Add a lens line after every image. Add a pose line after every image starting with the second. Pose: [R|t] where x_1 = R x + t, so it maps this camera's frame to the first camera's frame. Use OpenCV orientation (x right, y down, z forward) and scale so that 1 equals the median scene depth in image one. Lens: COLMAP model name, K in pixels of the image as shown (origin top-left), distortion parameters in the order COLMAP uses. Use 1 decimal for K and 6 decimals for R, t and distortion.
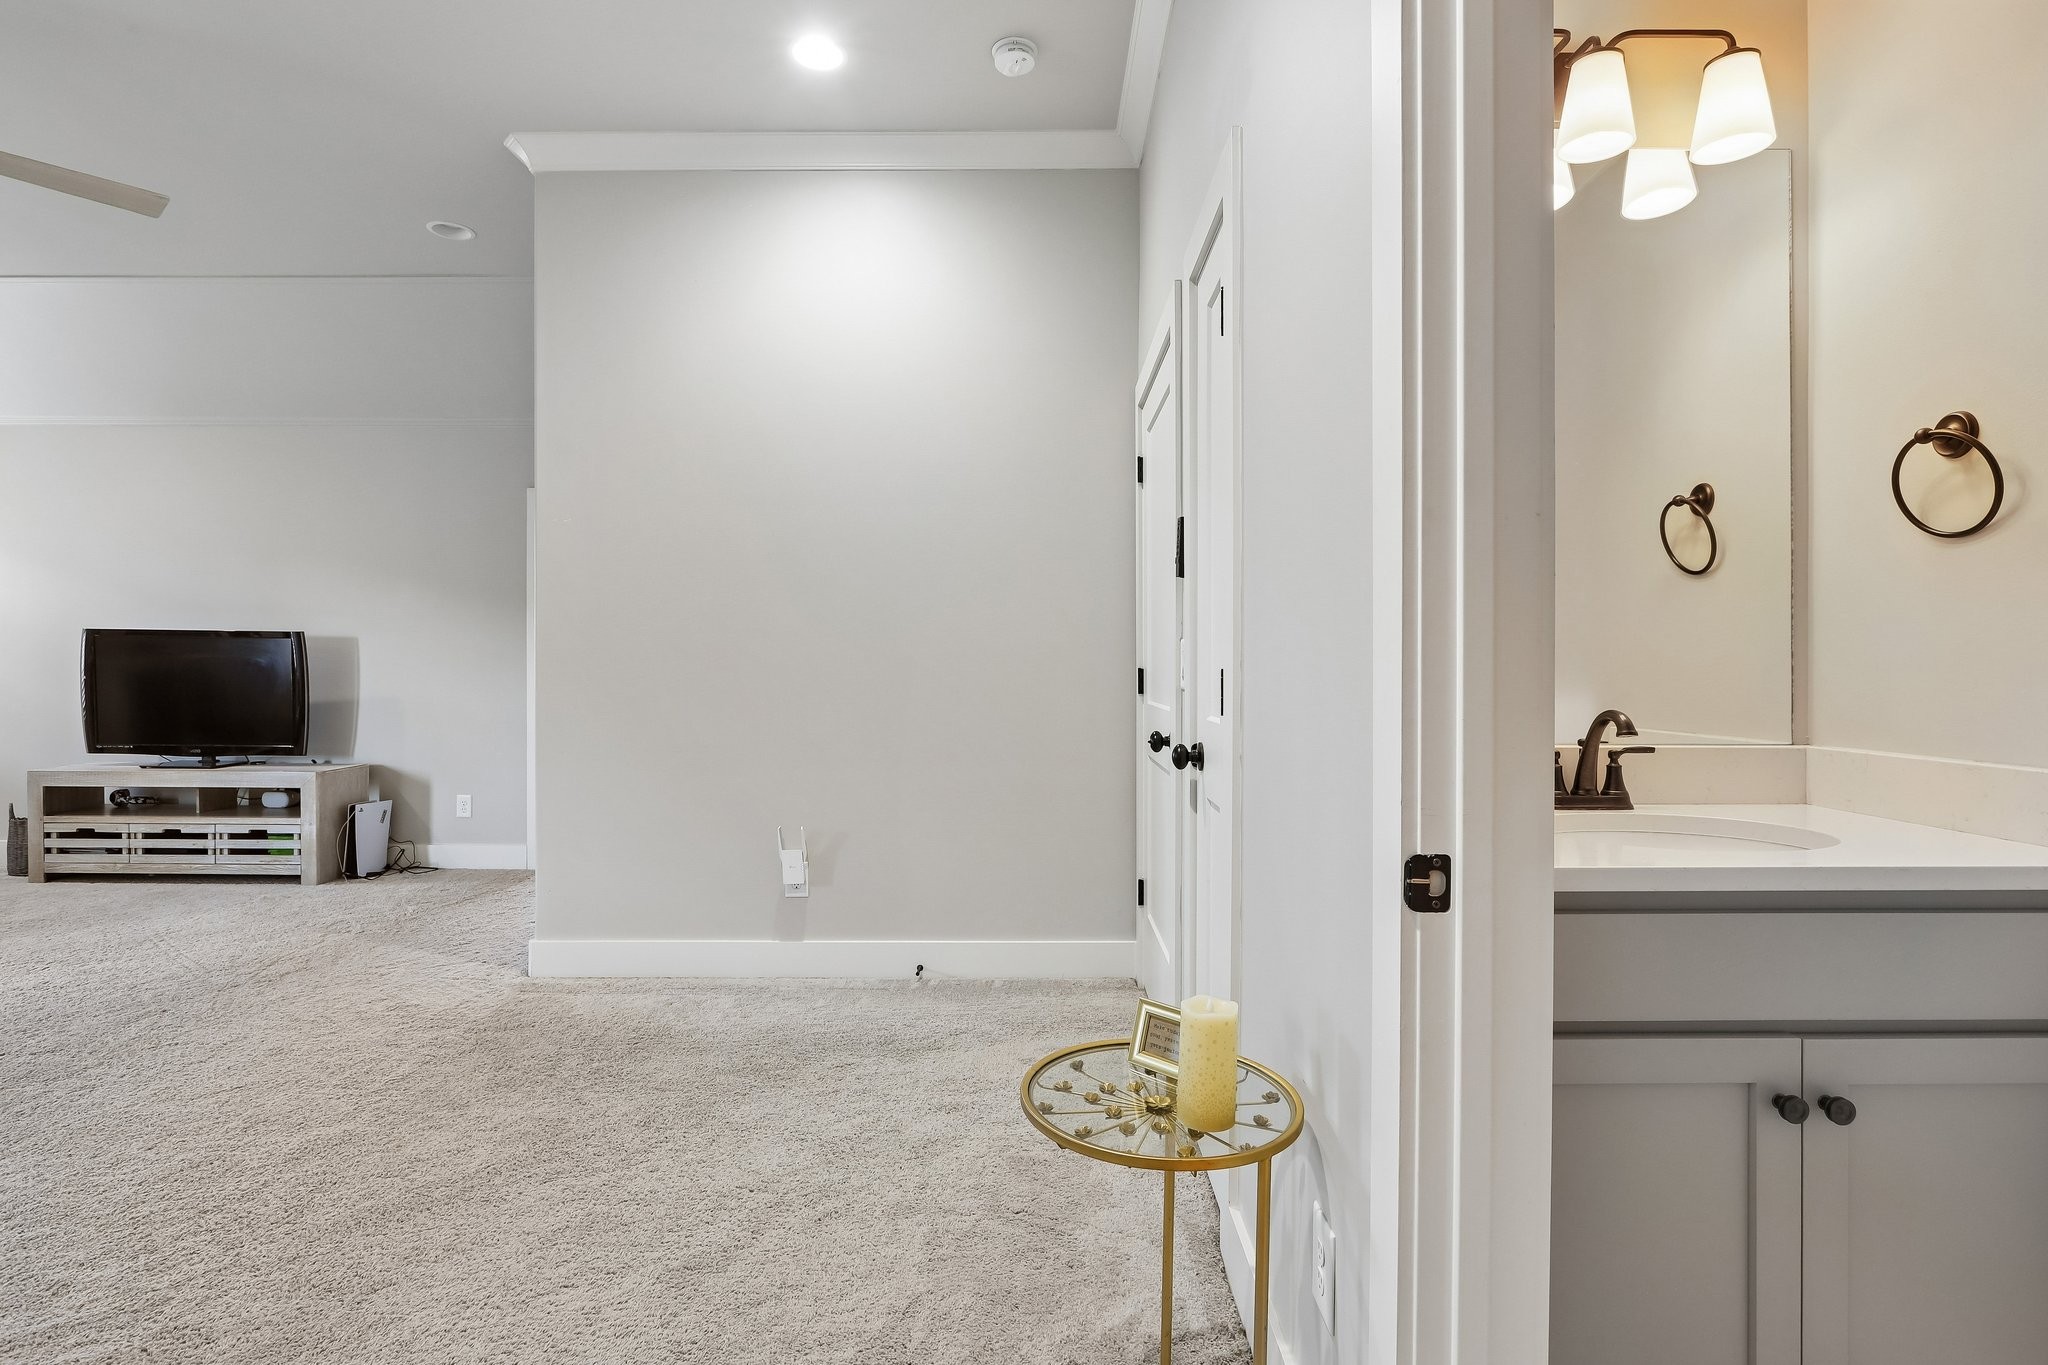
lens RADIAL K [[990.5, 0, 1027.5], [0, 990.5, 671.5], [0, 0, 1]] dist [-0.012212, 0.000664]
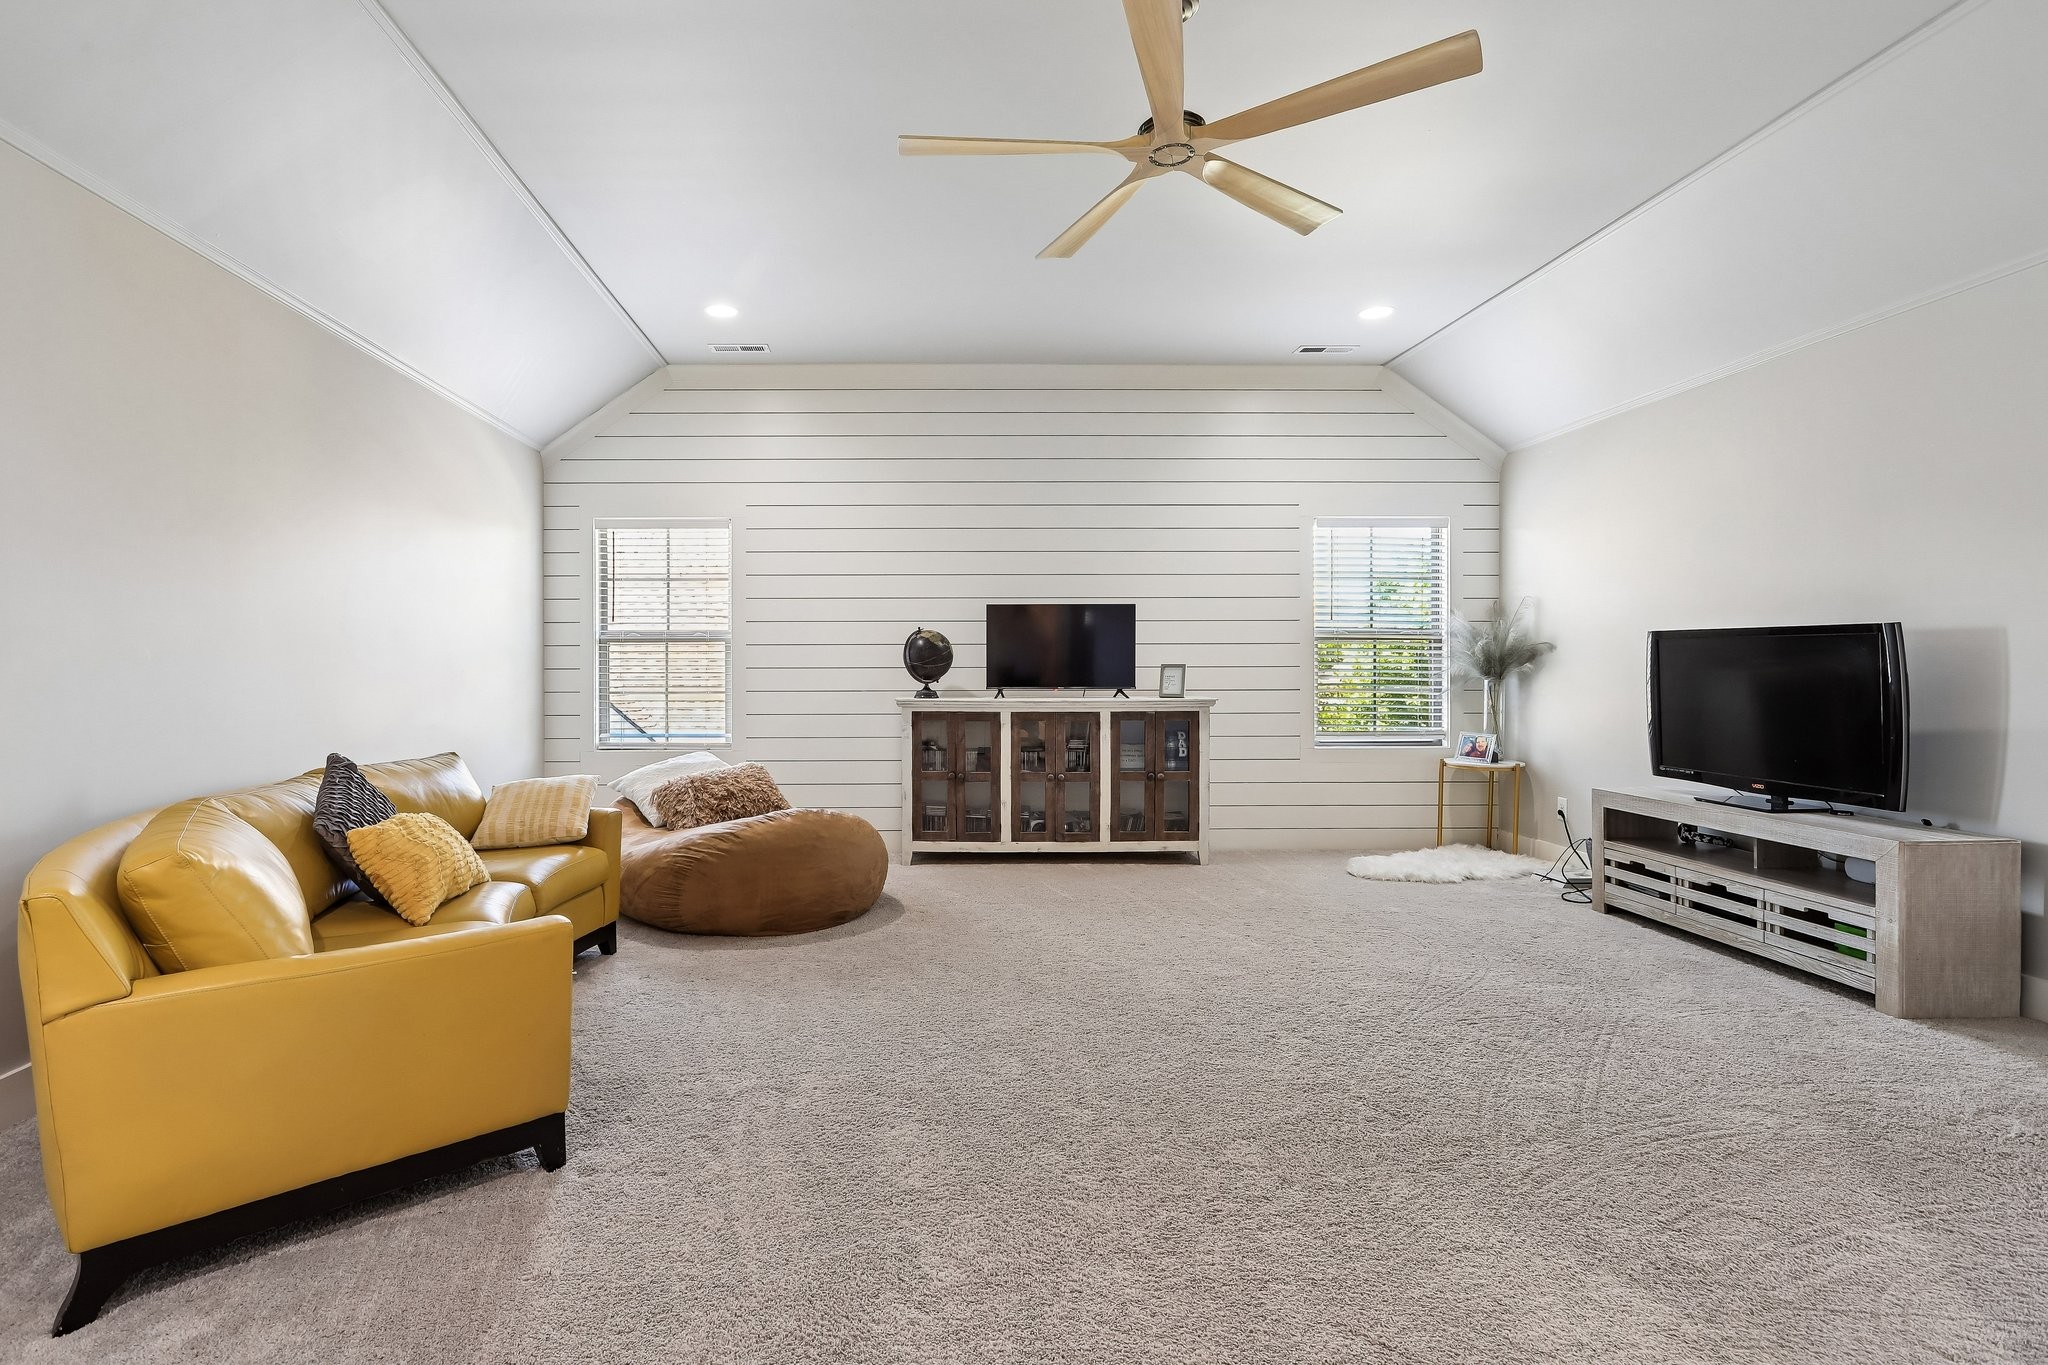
lens RADIAL K [[990.5, 0, 1010.1], [0, 990.5, 682.3], [0, 0, 1]] dist [-0.012212, 0.000664]
pose [[0.003726, 0.007443, -0.999965, -0.091414], [-0.009594, 0.999927, 0.007407, 0.000085], [0.999947, 0.009566, 0.003797, 0.421913]]
